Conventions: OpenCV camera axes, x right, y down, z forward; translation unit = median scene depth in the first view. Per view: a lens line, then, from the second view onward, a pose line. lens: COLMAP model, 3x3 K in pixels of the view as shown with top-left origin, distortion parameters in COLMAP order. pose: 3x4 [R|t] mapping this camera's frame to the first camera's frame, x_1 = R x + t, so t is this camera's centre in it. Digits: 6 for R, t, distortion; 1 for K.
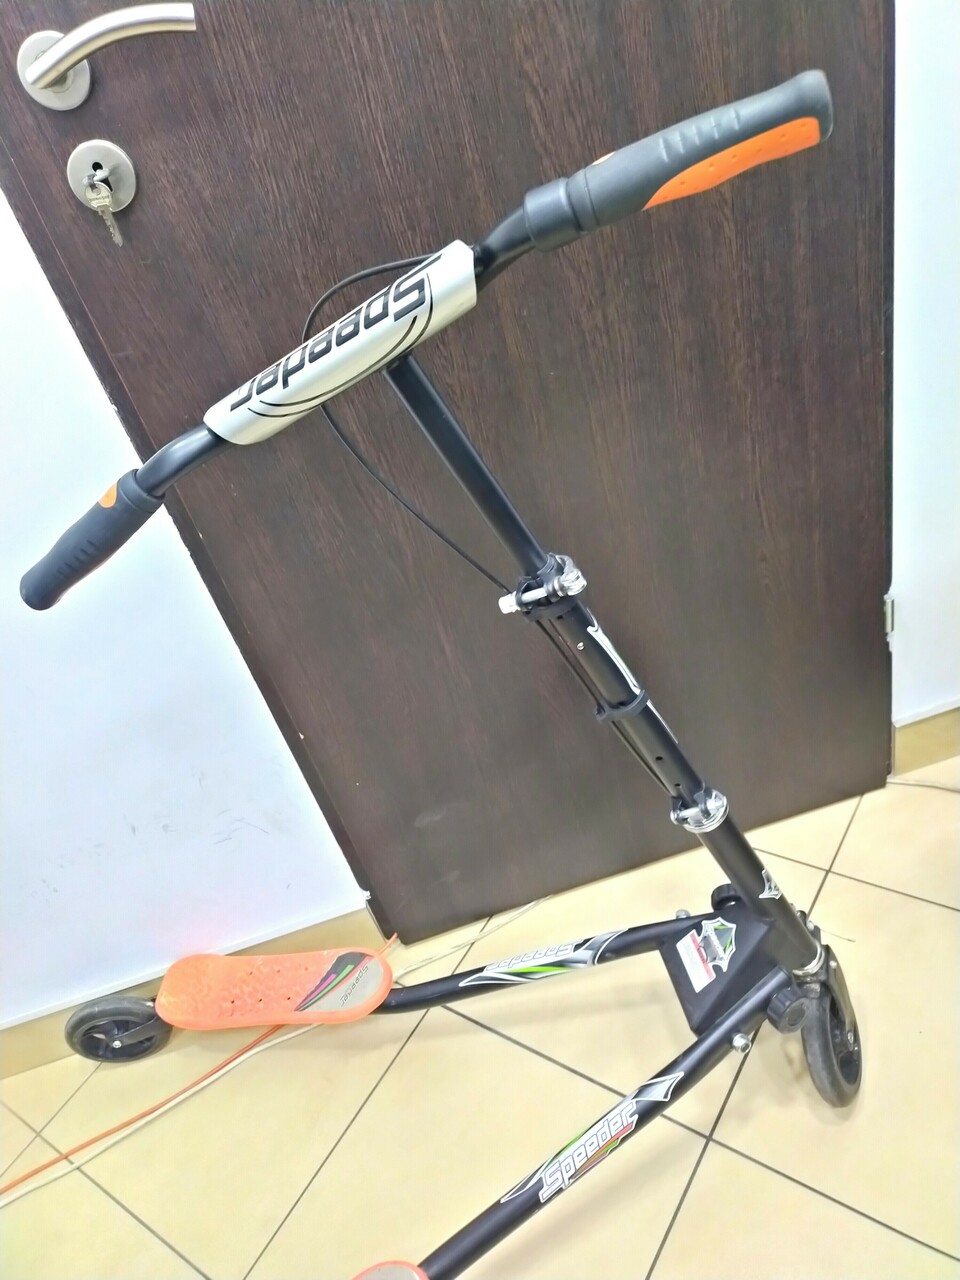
lens RADIAL K [[929.0, 0, 450.5], [0, 929.0, 623.7], [0, 0, 1]] dist [0.046744, -0.074780]
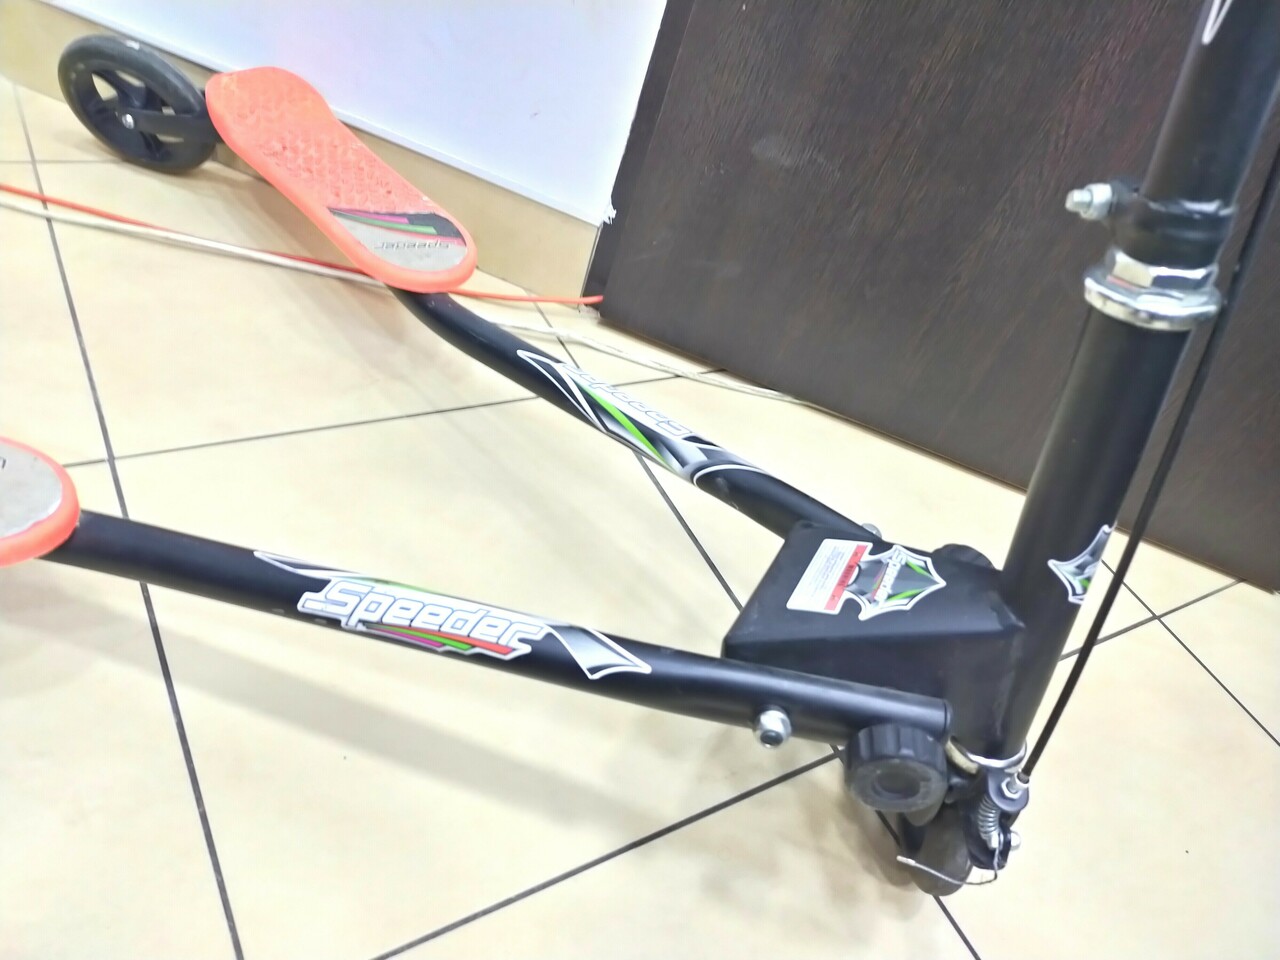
lens RADIAL K [[929.0, 0, 639.9], [0, 929.0, 494.5], [0, 0, 1]] dist [0.046744, -0.074780]
pose [[0.652974, 0.754339, -0.067809, 0.200113], [-0.726144, 0.648976, 0.227036, 0.298262], [0.215268, -0.099009, 0.971523, 0.504807]]
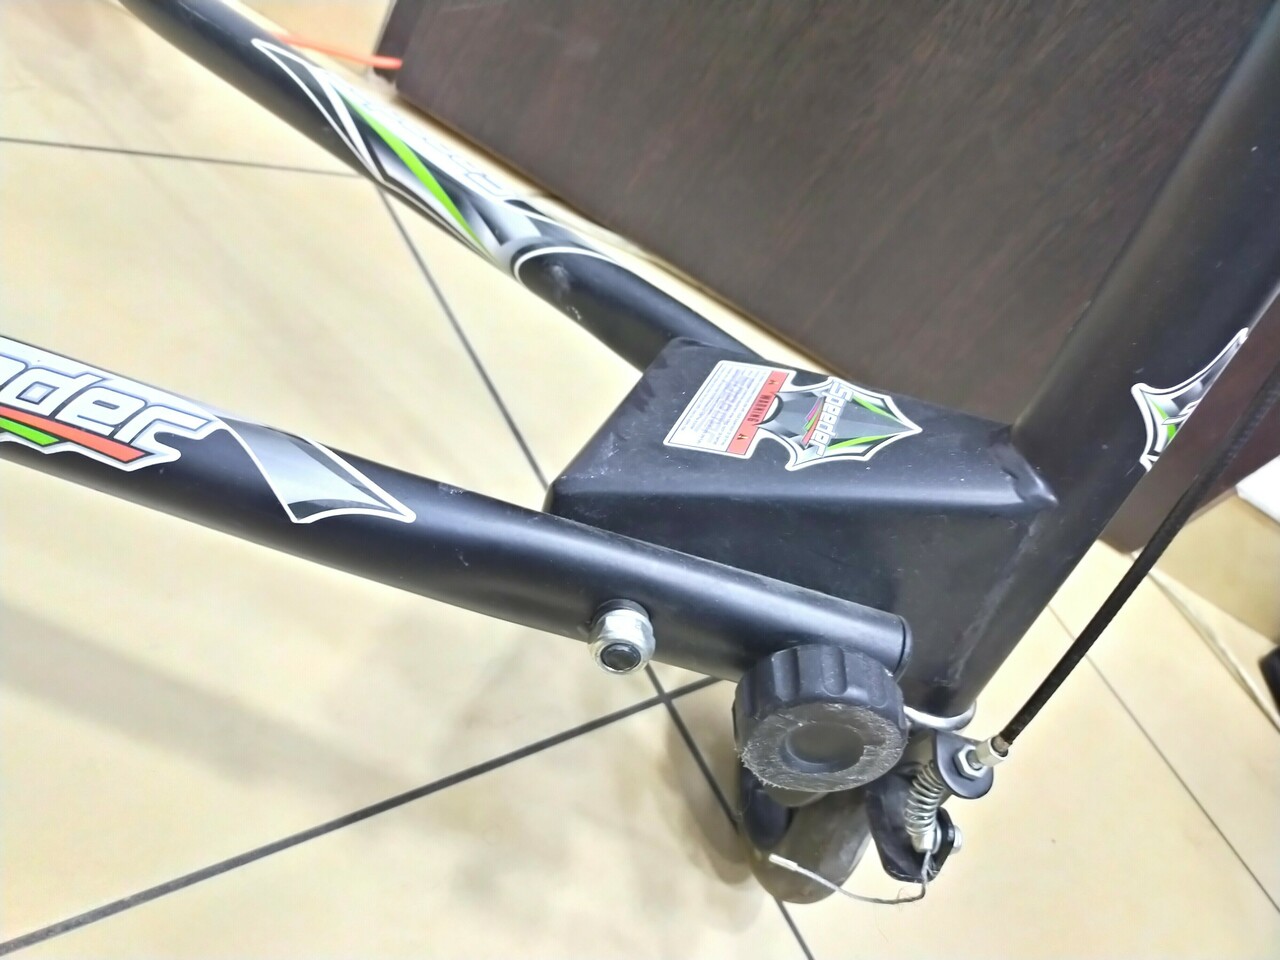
lens RADIAL K [[929.0, 0, 639.9], [0, 929.0, 494.5], [0, 0, 1]] dist [0.046744, -0.074780]
pose [[0.551116, 0.826153, 0.117225, 0.237734], [-0.834405, 0.546690, 0.069987, 0.387378], [-0.006266, -0.136384, 0.990636, 0.705313]]
